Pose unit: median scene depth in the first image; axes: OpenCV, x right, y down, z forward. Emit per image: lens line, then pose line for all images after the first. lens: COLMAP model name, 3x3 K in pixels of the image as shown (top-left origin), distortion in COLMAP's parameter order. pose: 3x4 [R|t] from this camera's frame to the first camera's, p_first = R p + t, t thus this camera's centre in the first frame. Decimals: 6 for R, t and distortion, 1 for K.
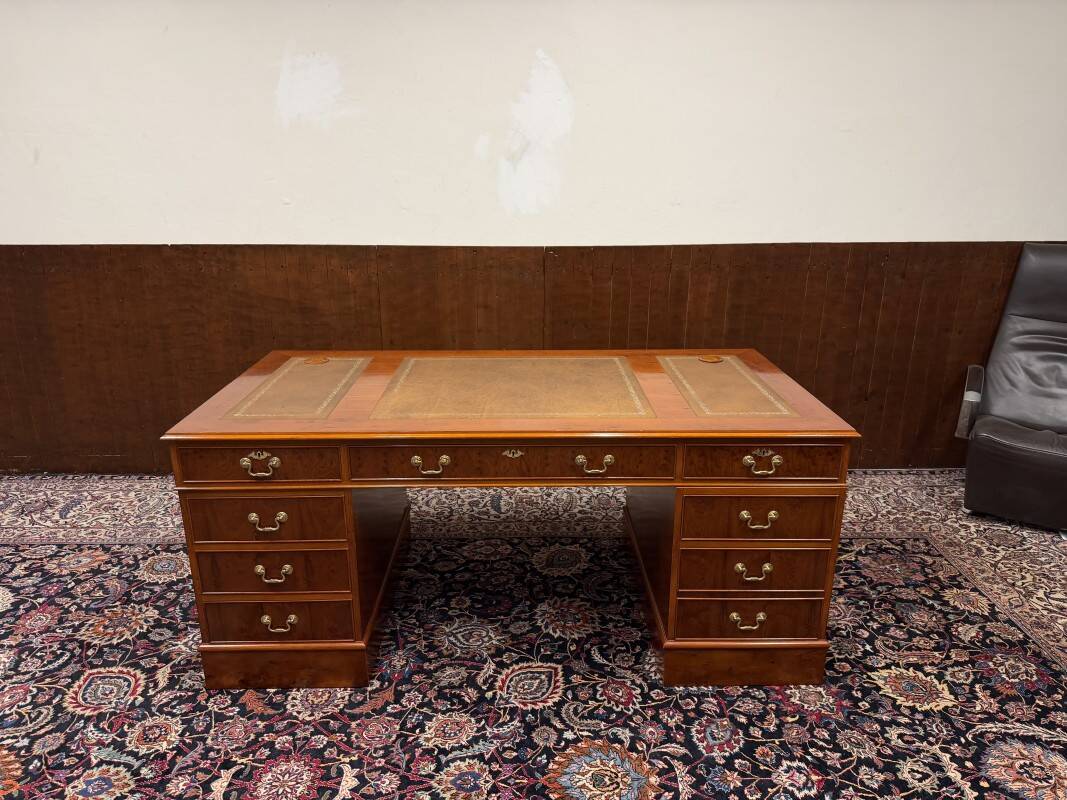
lens RADIAL K [[750.3, 0, 534.5], [0, 750.3, 398.9], [0, 0, 1]] dist [0.030363, -0.040081]
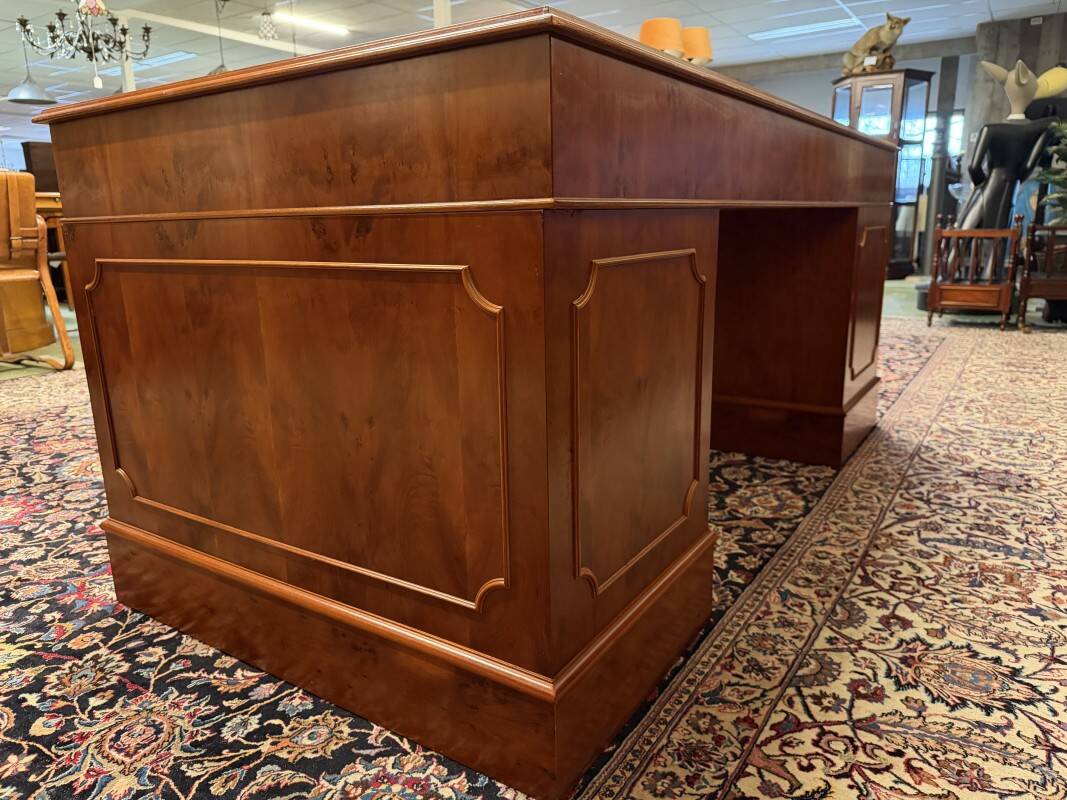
lens RADIAL K [[755.7, 0, 529.6], [0, 755.7, 424.2], [0, 0, 1]] dist [0.026170, -0.033894]
pose [[-0.567889, 0.227936, -0.790916, 0.633658], [-0.230968, 0.878158, 0.418917, -0.062904], [0.790035, 0.420575, -0.446050, 1.456994]]
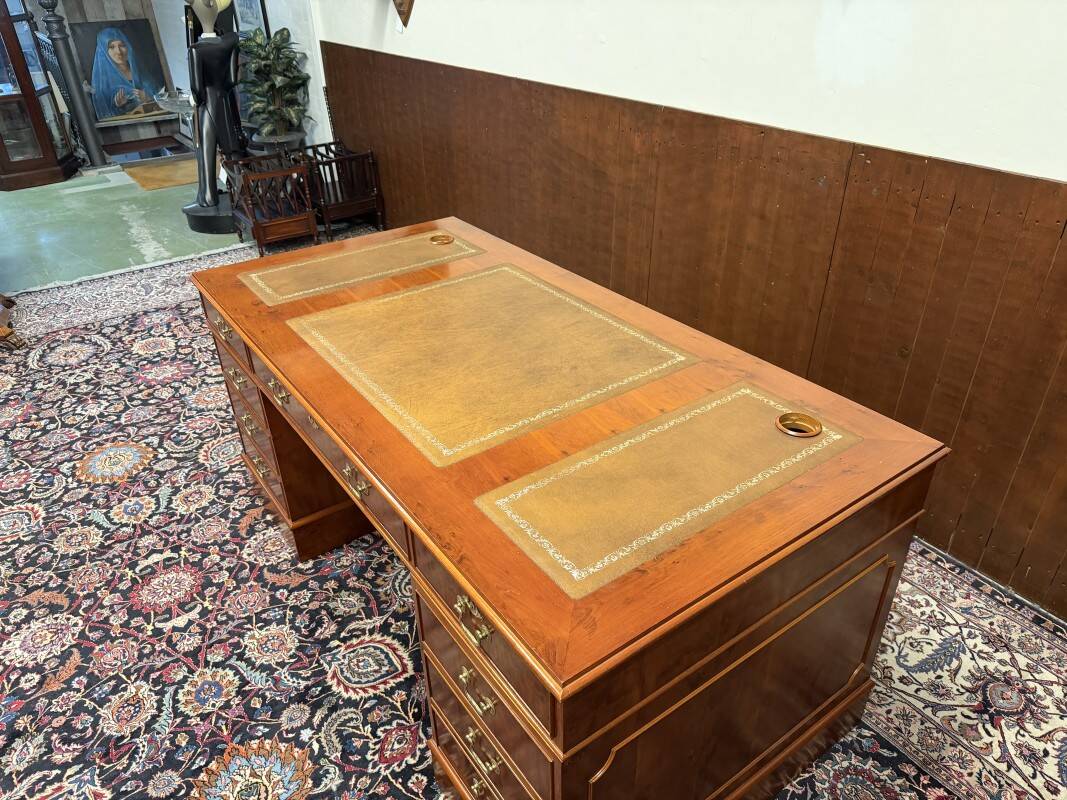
lens RADIAL K [[755.7, 0, 533.4], [0, 755.7, 400.8], [0, 0, 1]] dist [0.026170, -0.033894]
pose [[0.566556, 0.412994, -0.713057, 0.613363], [-0.228937, 0.910159, 0.345252, -0.257086], [0.791582, -0.032360, 0.610206, 0.618299]]
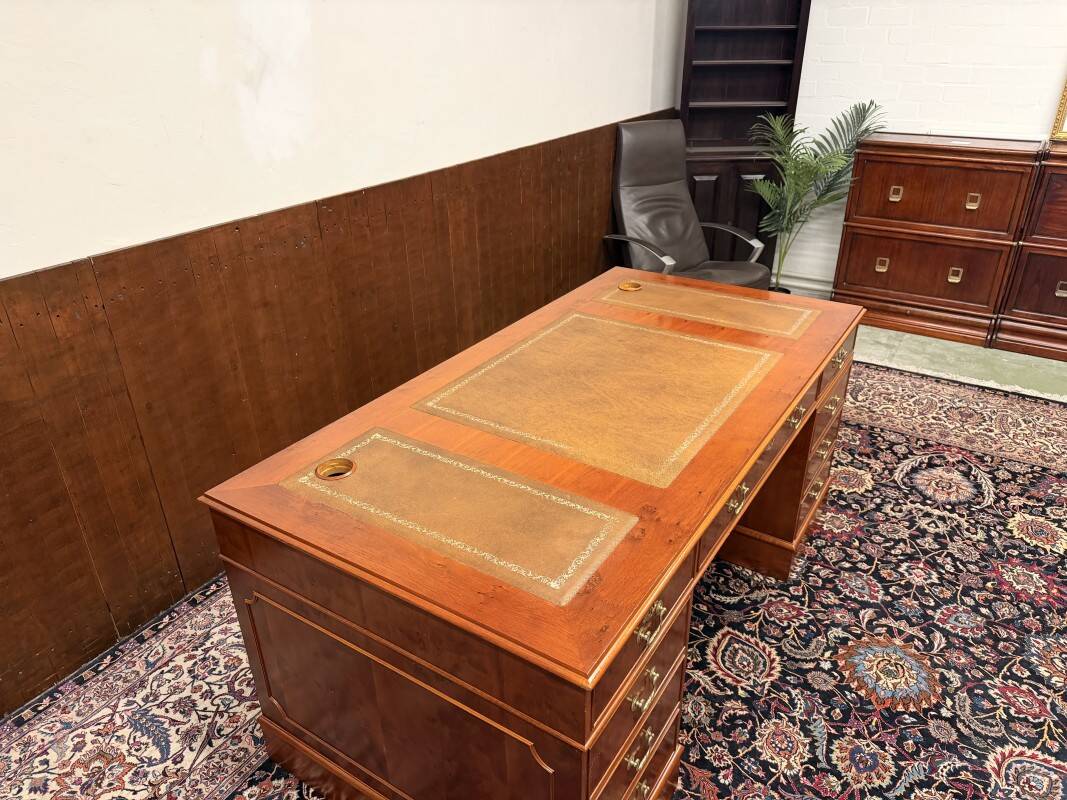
lens RADIAL K [[755.7, 0, 535.1], [0, 755.7, 397.2], [0, 0, 1]] dist [0.026170, -0.033894]
pose [[0.557142, -0.381596, 0.737548, -0.744966], [0.264467, 0.923456, 0.278004, -0.273274], [-0.787179, 0.040169, 0.615415, 0.594533]]
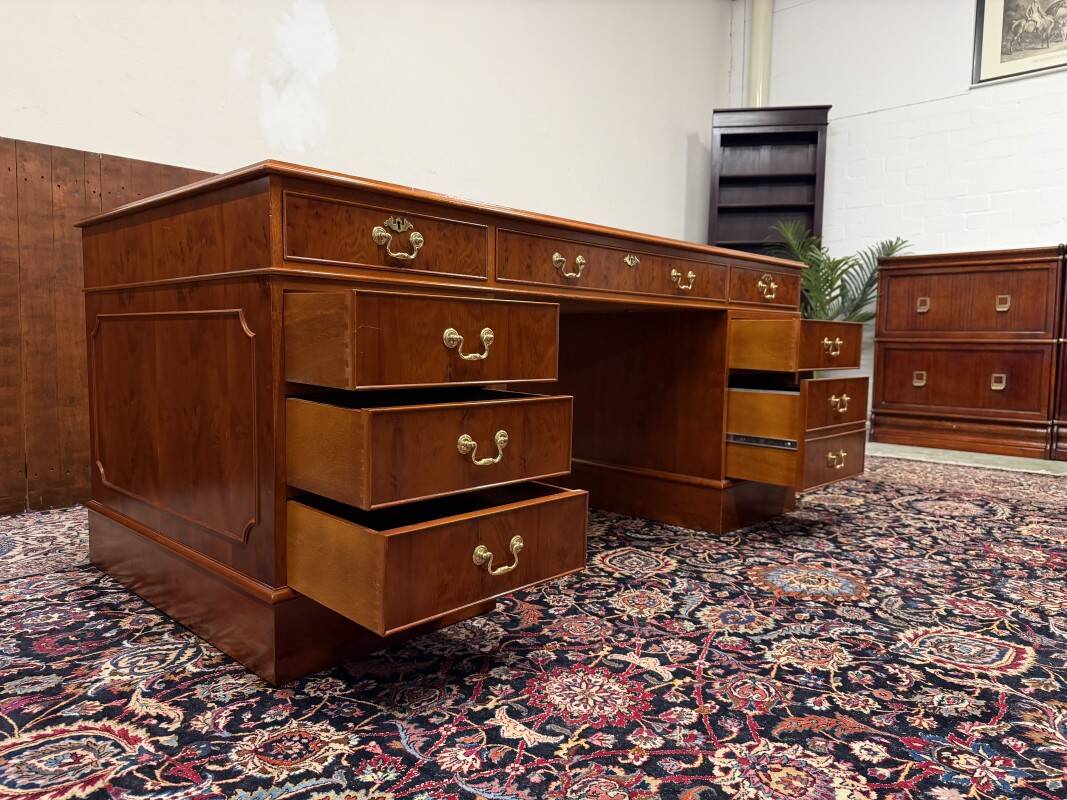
lens RADIAL K [[750.3, 0, 530.4], [0, 750.3, 403.2], [0, 0, 1]] dist [0.030363, -0.040081]
pose [[0.705417, -0.049318, 0.707074, -0.666236], [0.200754, 0.970629, -0.132582, 0.294942], [-0.679768, 0.235474, 0.694599, 0.457657]]
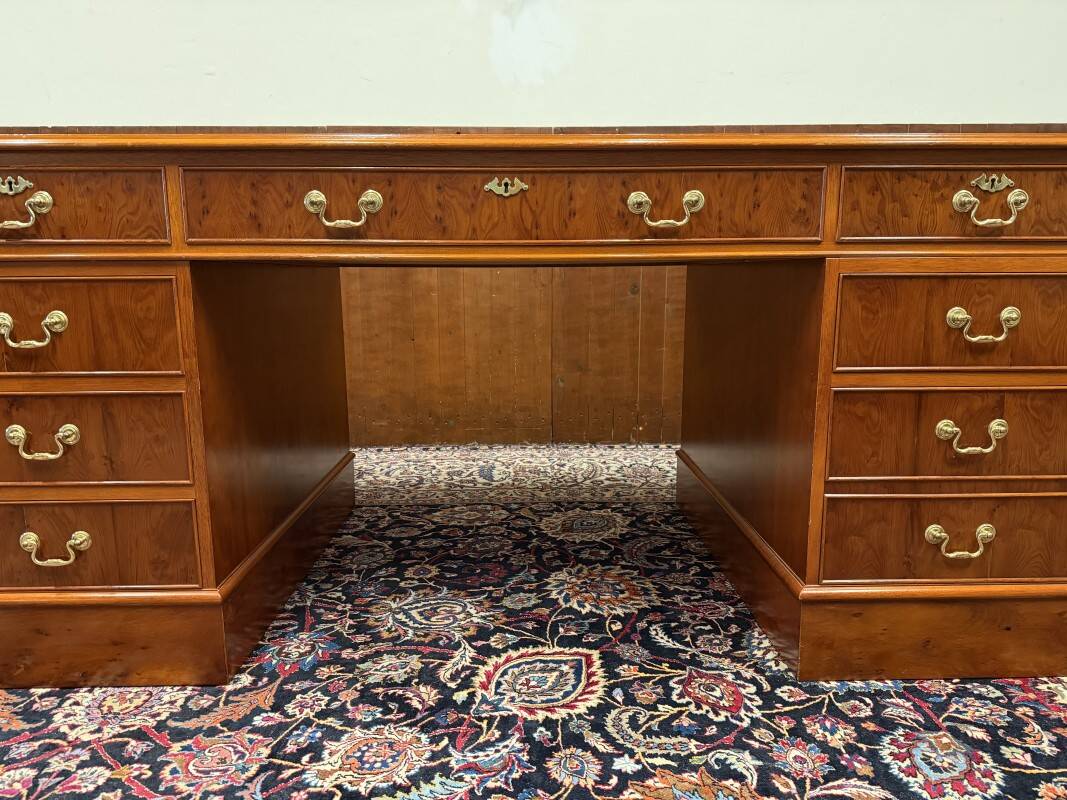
lens RADIAL K [[750.3, 0, 535.7], [0, 750.3, 406.9], [0, 0, 1]] dist [0.030363, -0.040081]
pose [[0.999985, -0.005375, 0.000821, -0.008635], [0.005436, 0.990829, -0.135011, 0.262304], [-0.000088, 0.135013, 0.990844, 0.458353]]
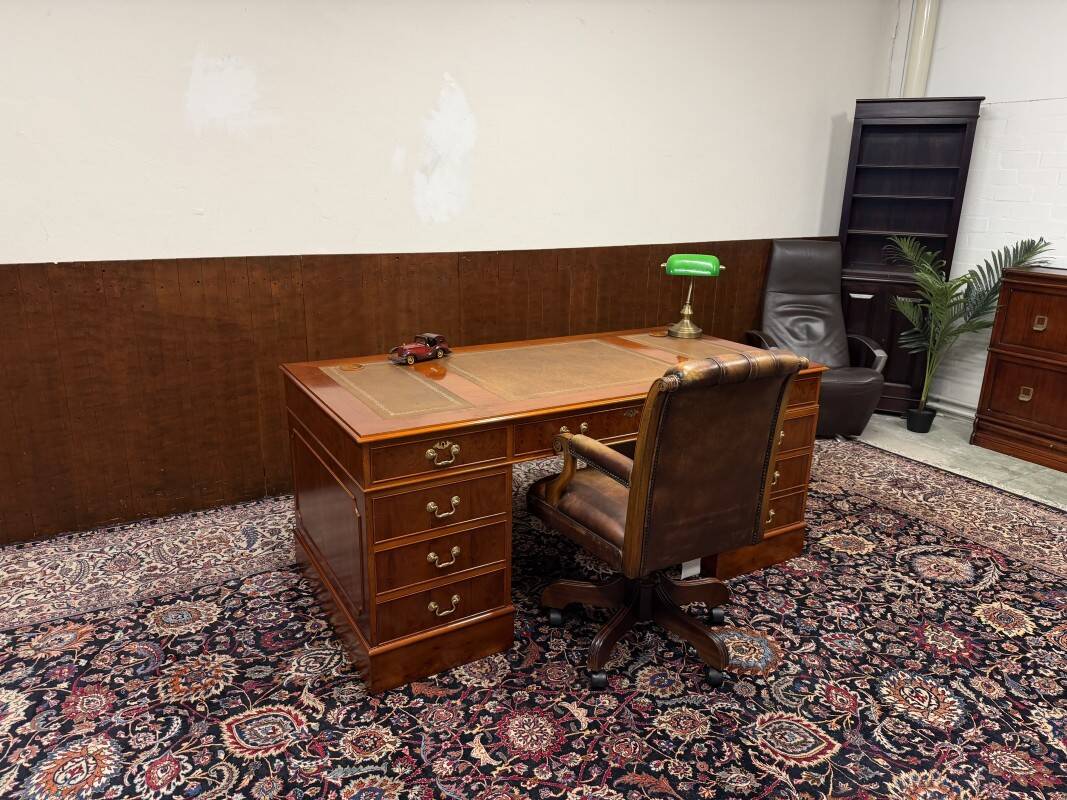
lens RADIAL K [[750.3, 0, 534.3], [0, 750.3, 397.9], [0, 0, 1]] dist [0.030363, -0.040081]
pose [[0.870912, -0.121005, 0.476308, -0.667020], [0.130812, 0.991326, 0.012658, 0.010891], [-0.473708, 0.051283, 0.879187, 0.003700]]
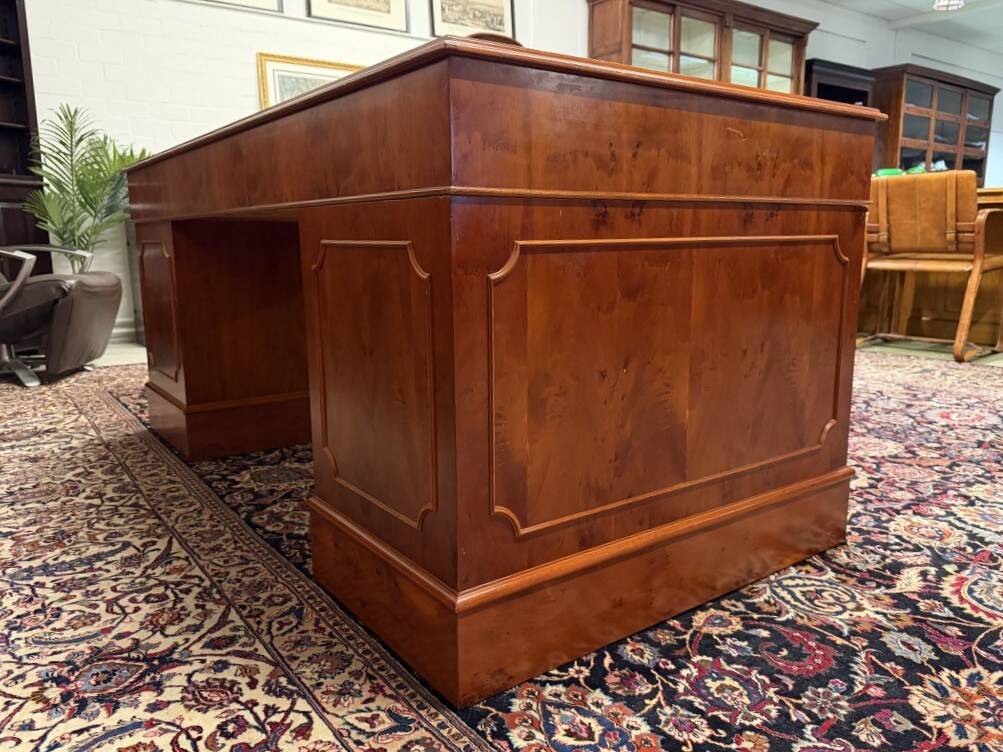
lens RADIAL K [[757.2, 0, 505.9], [0, 757.2, 382.1], [0, 0, 1]] dist [0.007561, -0.008394]
pose [[-0.573707, -0.147924, 0.805592, -0.771344], [0.260047, 0.899771, 0.350411, -0.051171], [-0.776682, 0.410526, -0.477738, 1.476844]]
